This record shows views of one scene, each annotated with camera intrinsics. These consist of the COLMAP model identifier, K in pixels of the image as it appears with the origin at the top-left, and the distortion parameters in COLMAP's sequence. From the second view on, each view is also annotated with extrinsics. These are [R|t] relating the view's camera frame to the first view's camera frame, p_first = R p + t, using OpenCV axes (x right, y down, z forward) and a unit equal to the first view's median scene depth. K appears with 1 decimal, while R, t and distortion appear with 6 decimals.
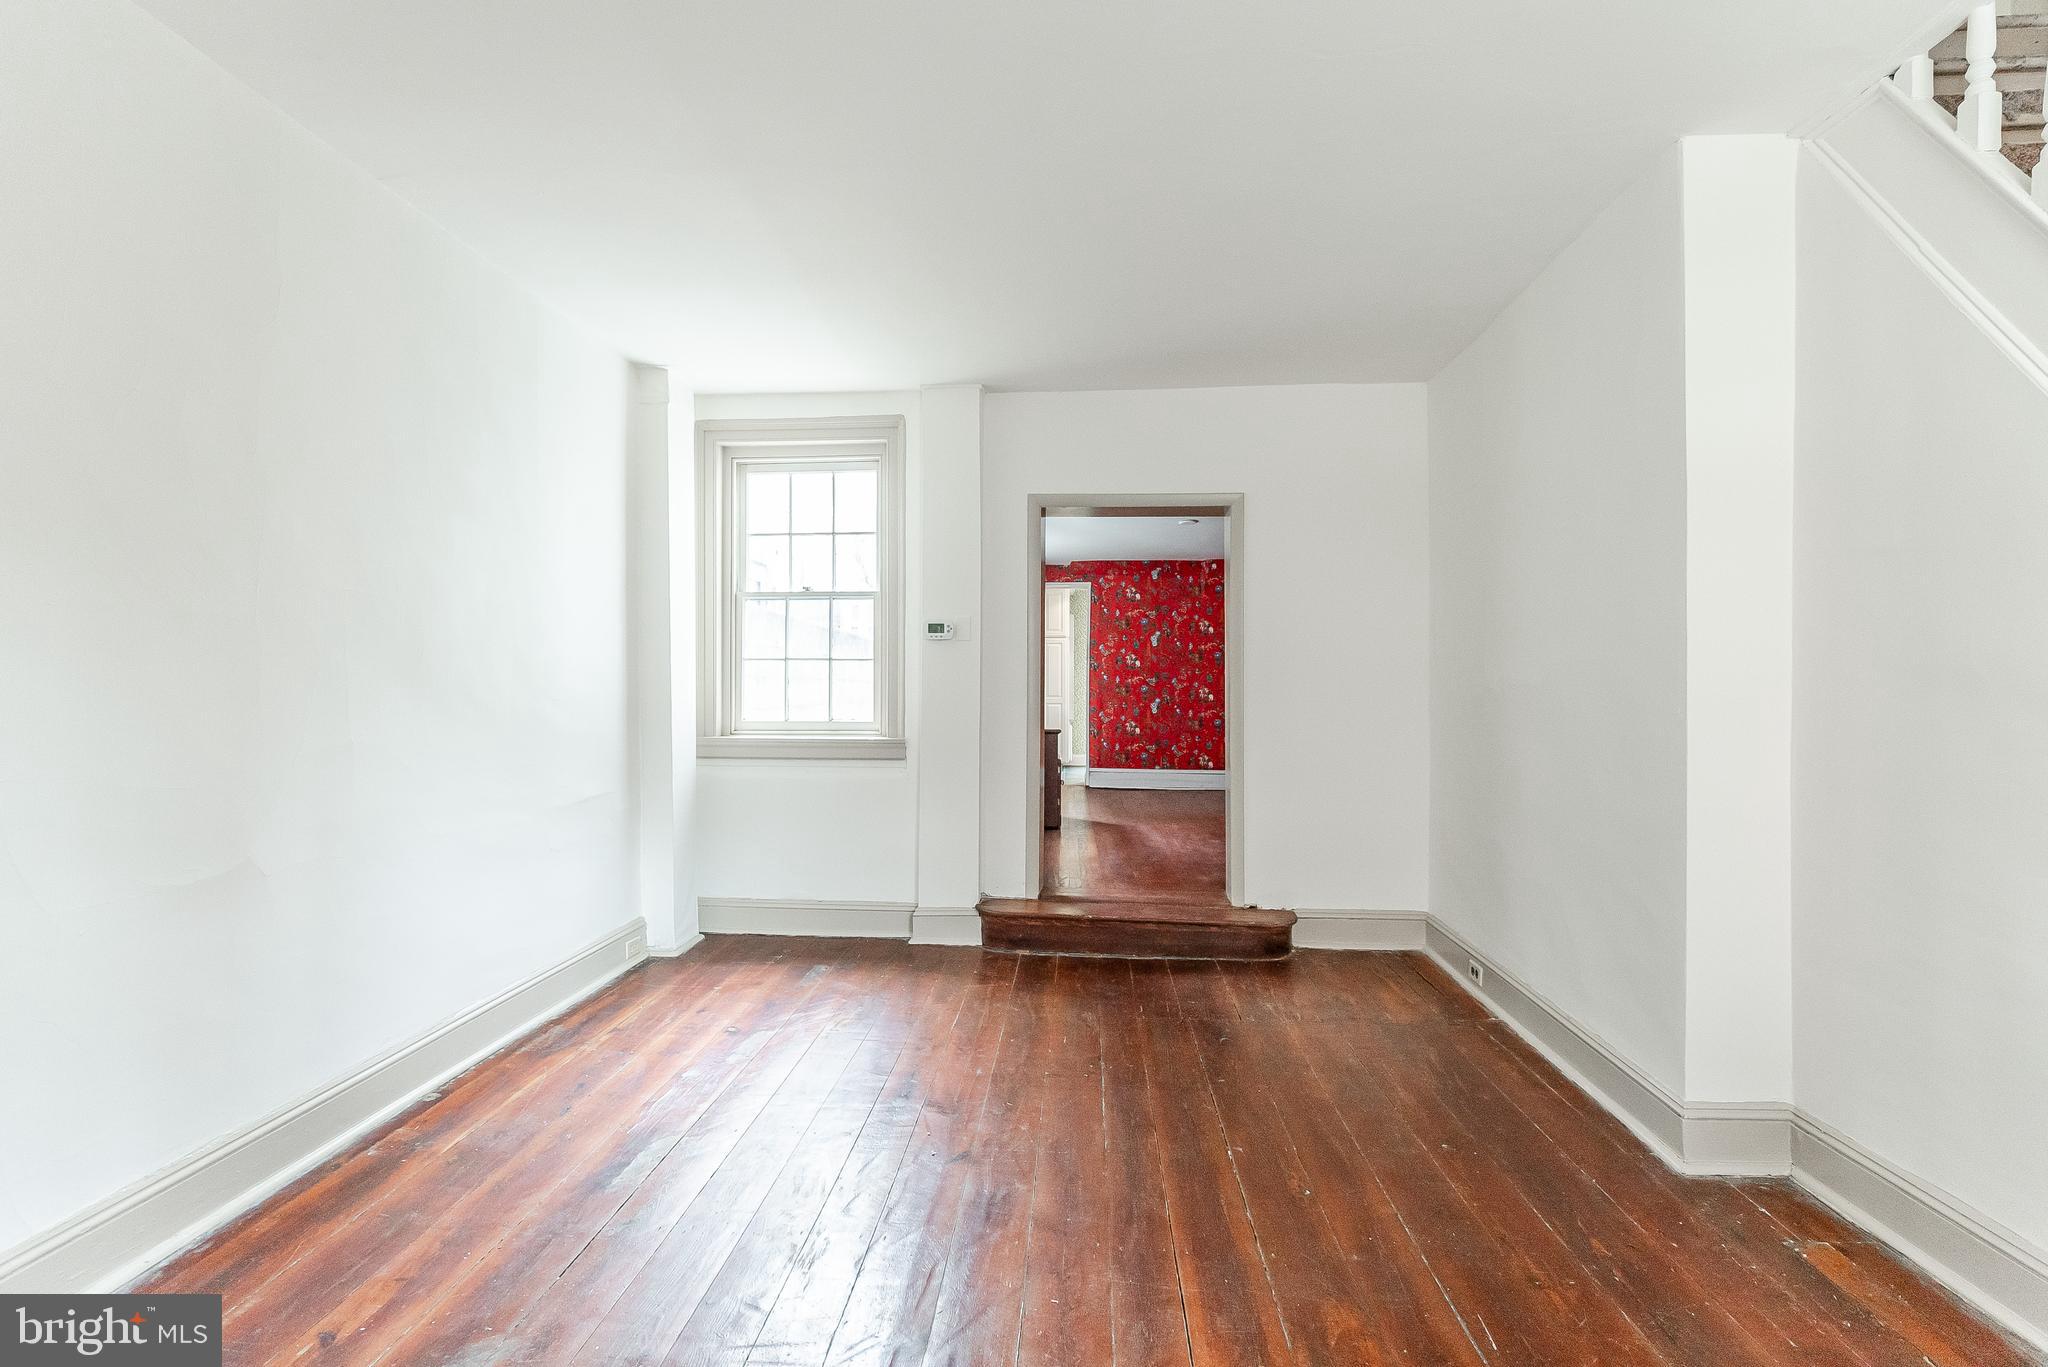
lens RADIAL K [[928.7, 0, 1029.8], [0, 928.7, 683.1], [0, 0, 1]] dist [-0.001389, -0.001831]
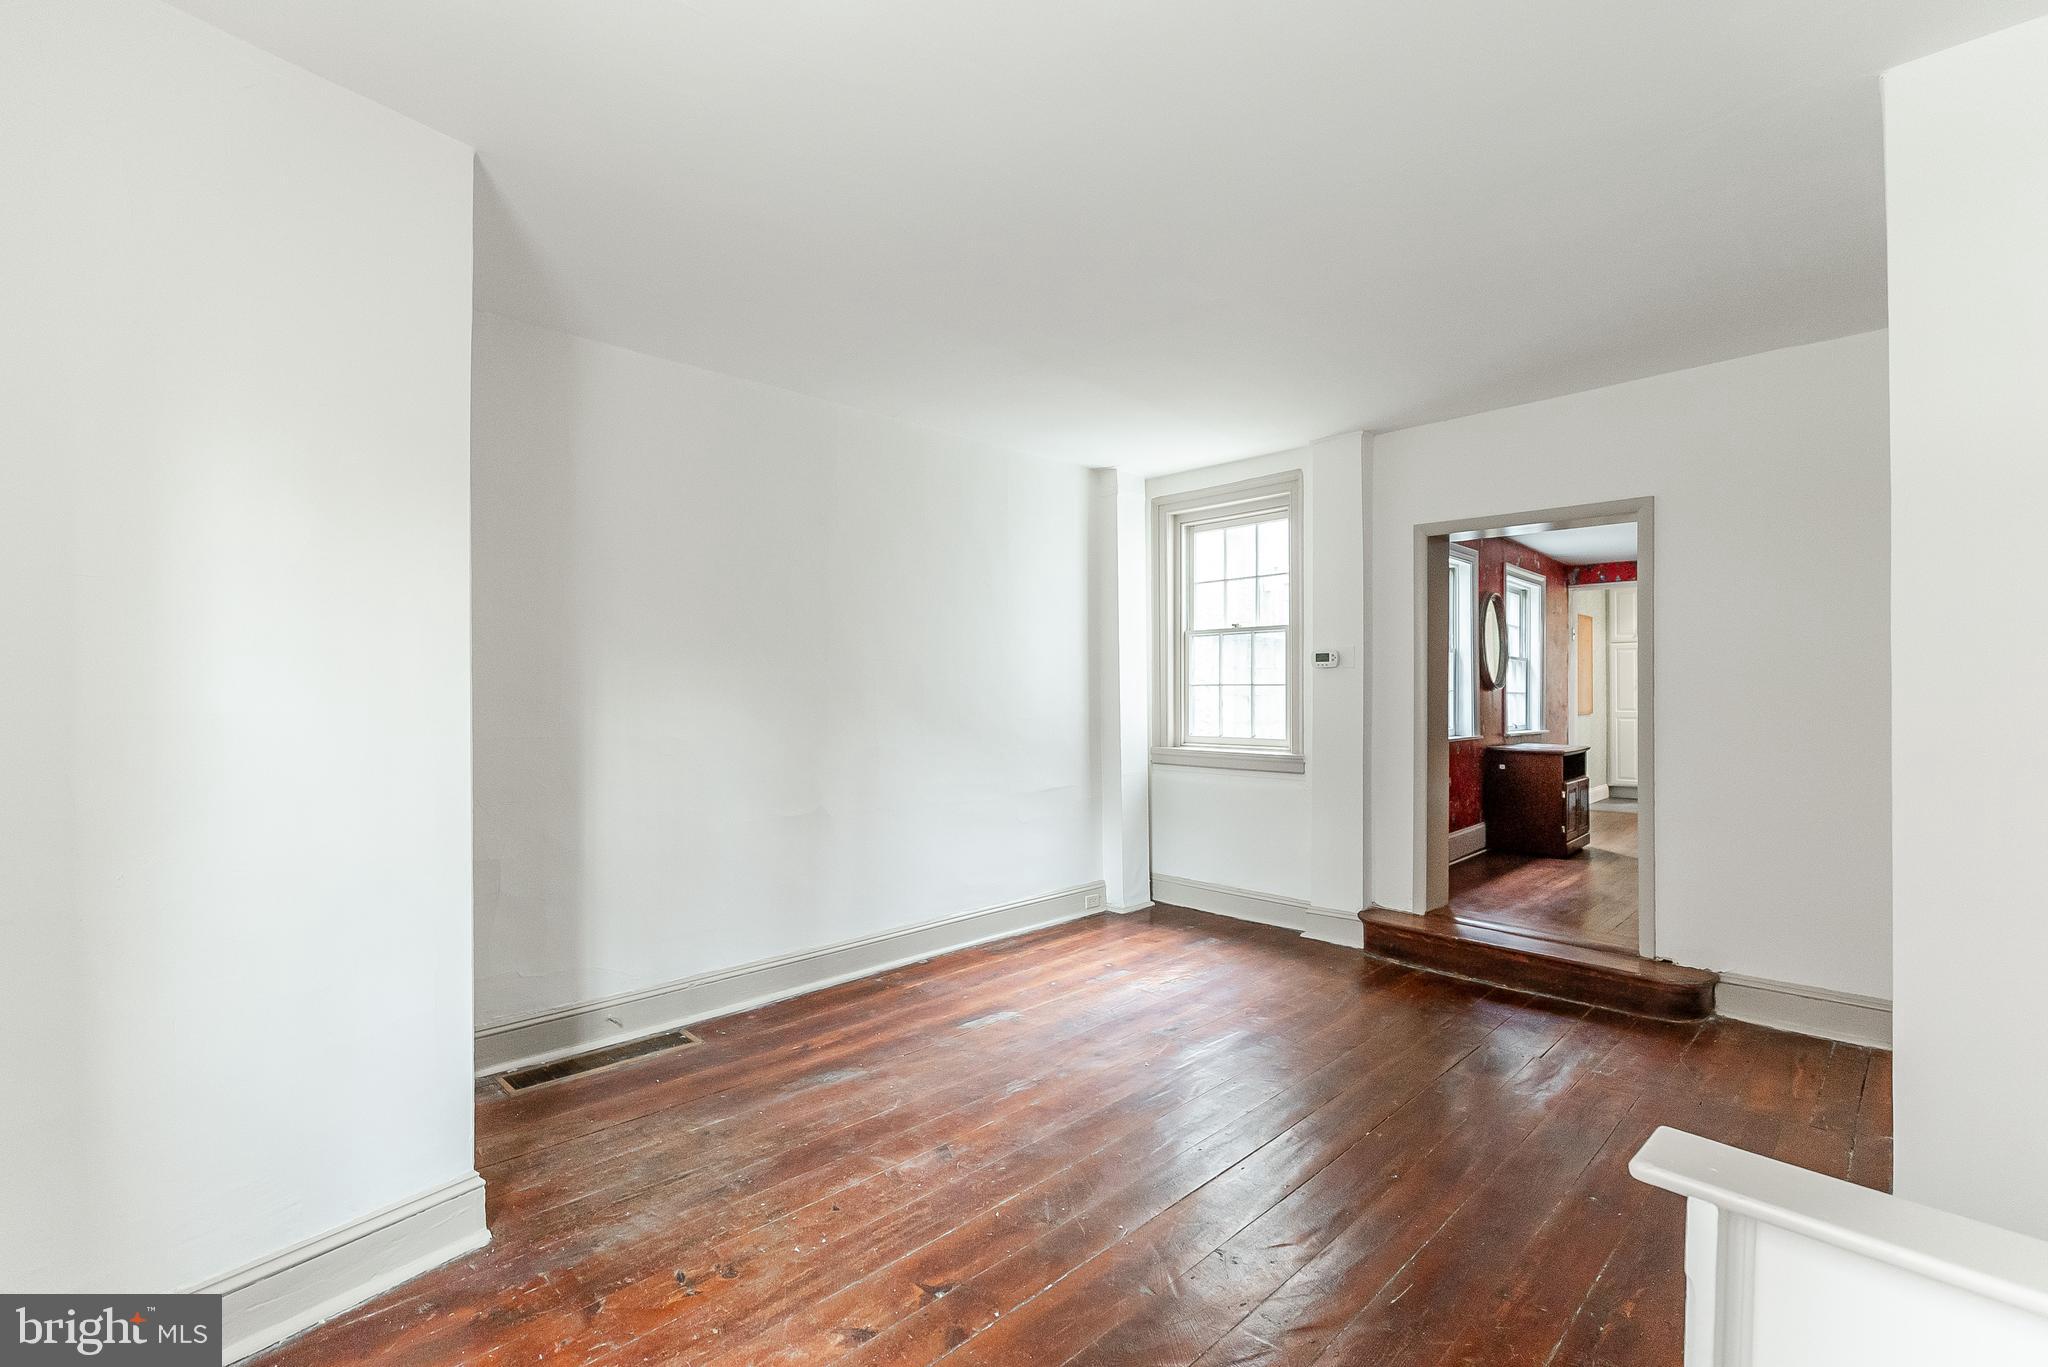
lens RADIAL K [[925.9, 0, 1017.5], [0, 925.9, 685.6], [0, 0, 1]] dist [-0.001048, -0.000576]
pose [[0.742093, -0.008922, -0.670238, 0.371163], [0.008876, 0.999955, -0.003484, -0.024755], [0.670238, -0.003363, 0.742138, -0.071026]]
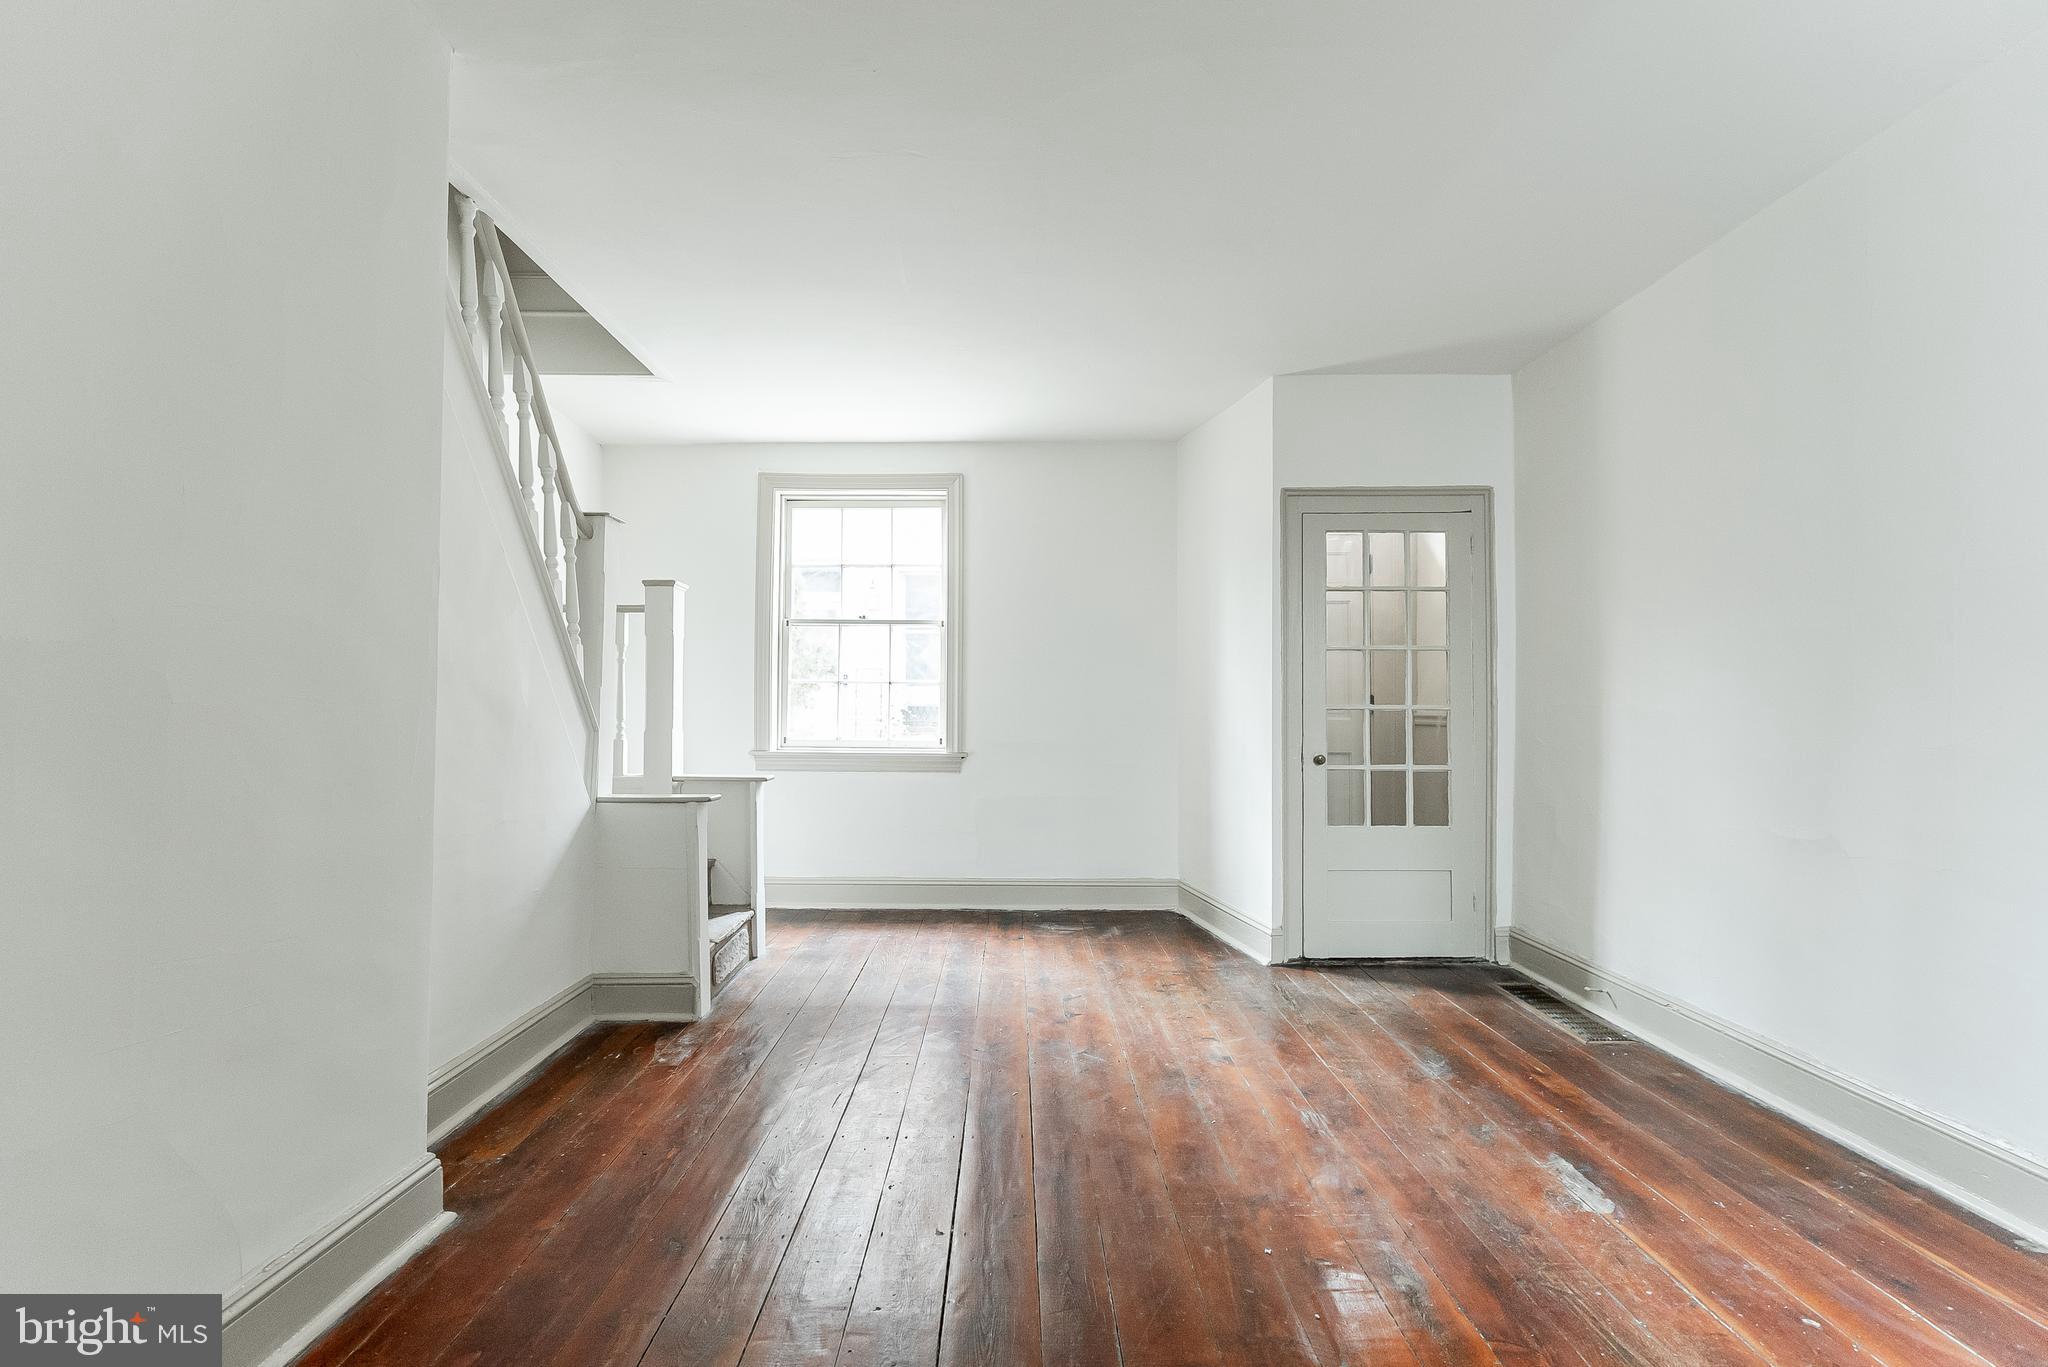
lens RADIAL K [[920.4, 0, 1028.0], [0, 920.4, 683.9], [0, 0, 1]] dist [0.000962, -0.001252]
pose [[-0.996776, -0.005411, -0.080046, 0.122911], [-0.003495, 0.999705, -0.024051, 0.016534], [0.080153, -0.023694, -0.996501, 1.042570]]
